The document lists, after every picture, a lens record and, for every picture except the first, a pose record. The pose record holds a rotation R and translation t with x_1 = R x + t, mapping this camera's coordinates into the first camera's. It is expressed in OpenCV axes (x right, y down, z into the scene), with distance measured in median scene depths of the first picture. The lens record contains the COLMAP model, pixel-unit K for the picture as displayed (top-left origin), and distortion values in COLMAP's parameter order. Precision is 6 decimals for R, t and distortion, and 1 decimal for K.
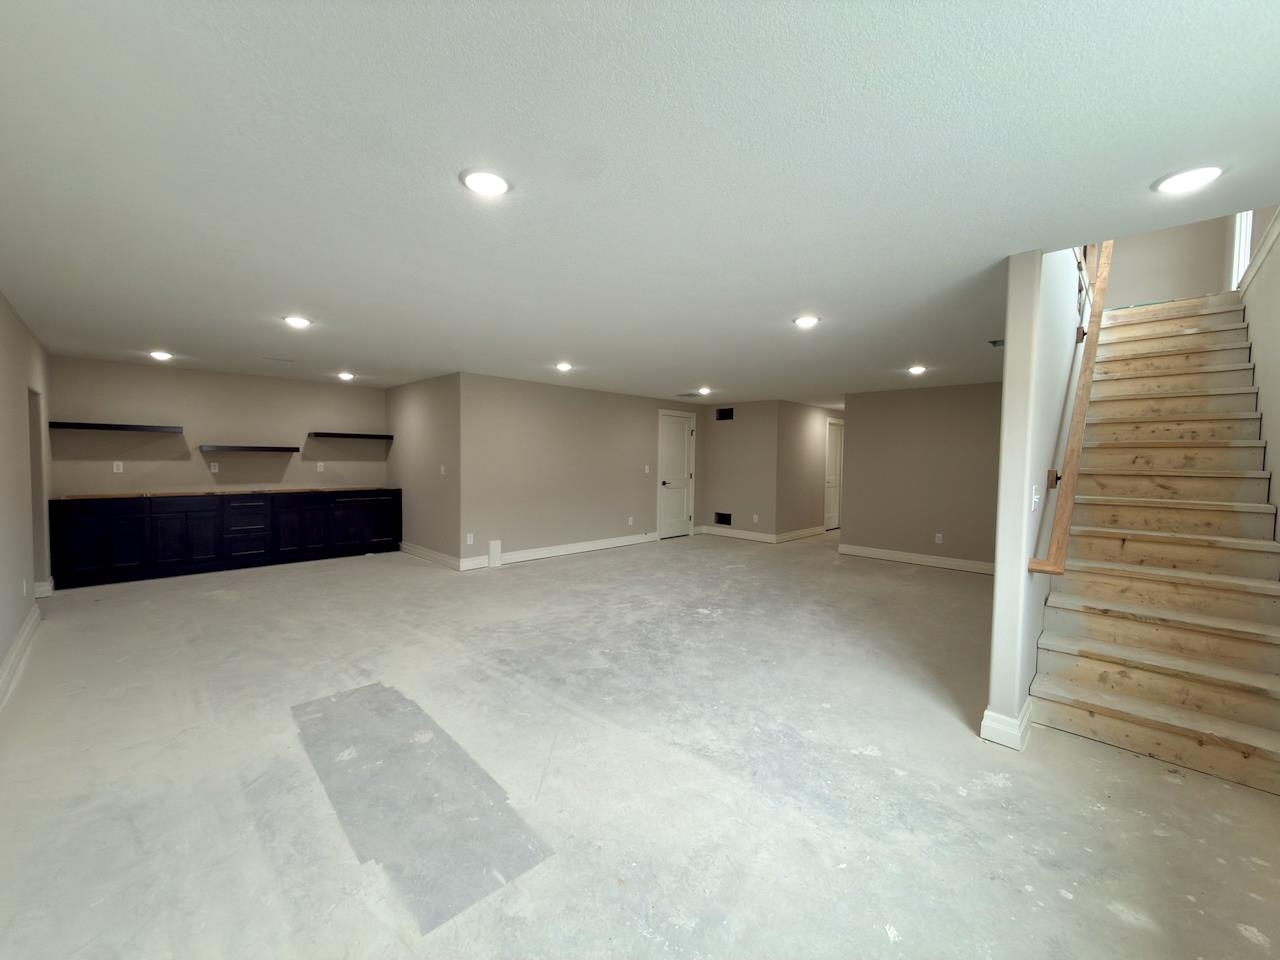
lens RADIAL K [[509.3, 0, 640.0], [0, 509.3, 480.0], [0, 0, 1]] dist [-0.001364, 0.000159]
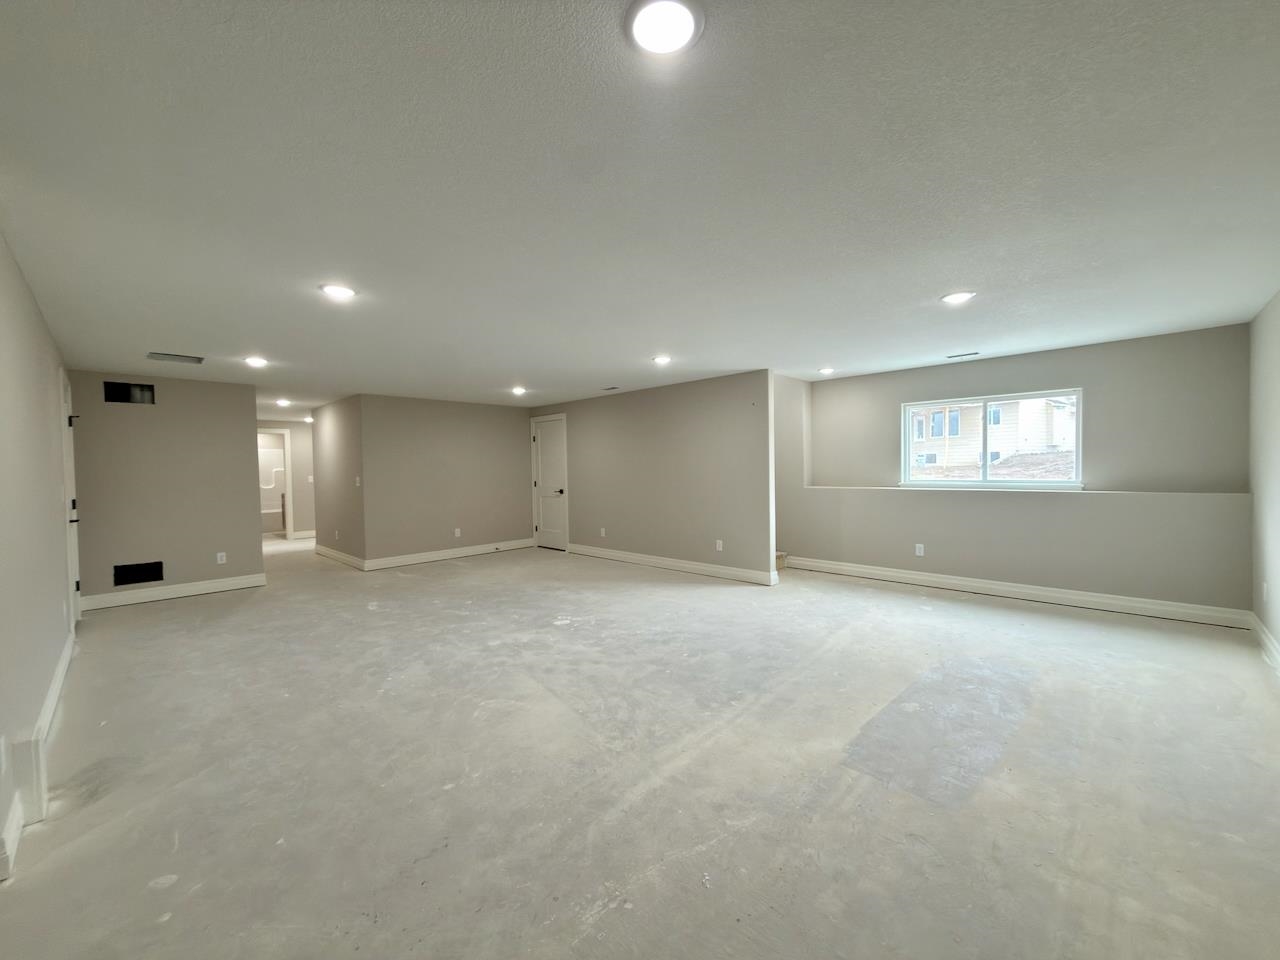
lens RADIAL K [[509.3, 0, 640.0], [0, 509.3, 480.0], [0, 0, 1]] dist [-0.001364, 0.000159]
pose [[-0.005751, -0.040561, 0.999161, -0.742452], [0.060047, 0.997360, 0.040834, -0.033970], [-0.998179, 0.060232, -0.003300, 0.767597]]
